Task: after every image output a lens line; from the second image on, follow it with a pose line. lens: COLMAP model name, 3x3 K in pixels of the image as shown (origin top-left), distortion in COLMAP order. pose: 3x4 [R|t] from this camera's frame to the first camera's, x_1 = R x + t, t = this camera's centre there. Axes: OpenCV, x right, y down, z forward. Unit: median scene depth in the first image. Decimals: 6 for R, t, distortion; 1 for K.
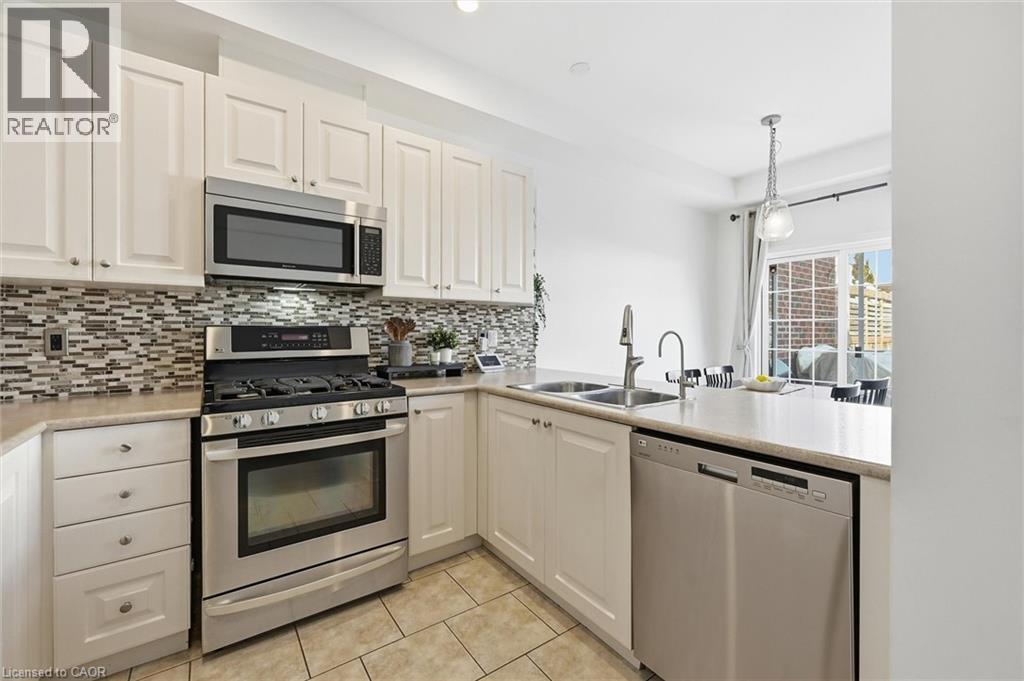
lens RADIAL K [[424.7, 0, 514.3], [0, 424.7, 329.9], [0, 0, 1]] dist [0.000779, 0.000186]
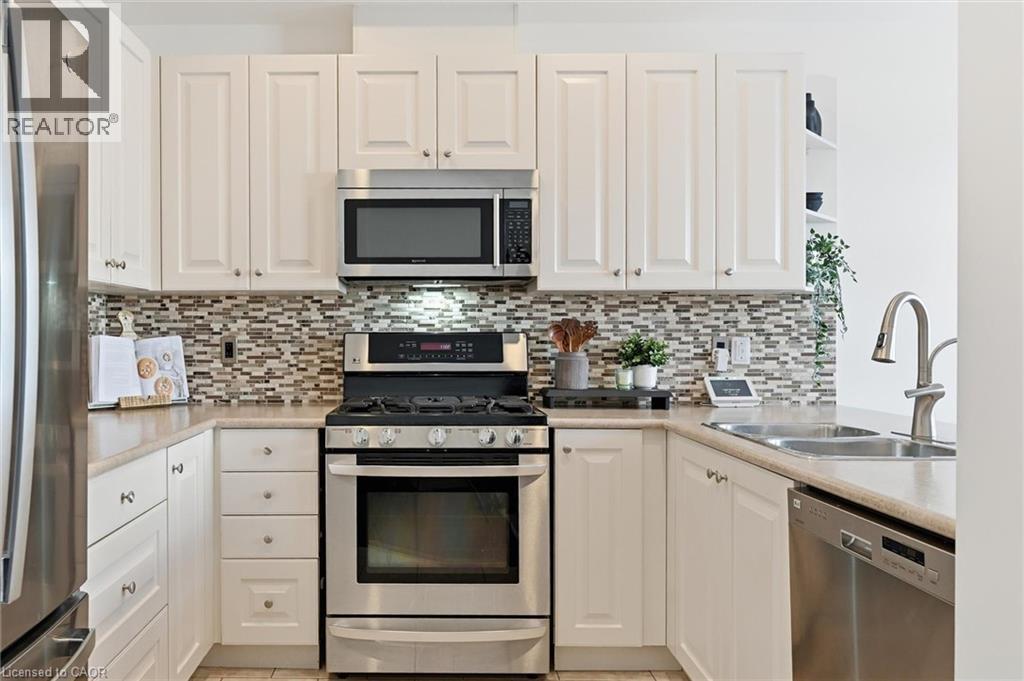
lens RADIAL K [[1079.5, 0, 512.0], [0, 1079.5, 340.5], [0, 0, 1]] dist [0.007548, 0.000880]
pose [[0.807827, 0.000522, -0.589419, 0.856697], [0.002960, 0.999983, 0.004943, -0.003740], [0.589412, -0.005737, 0.807812, -0.596246]]
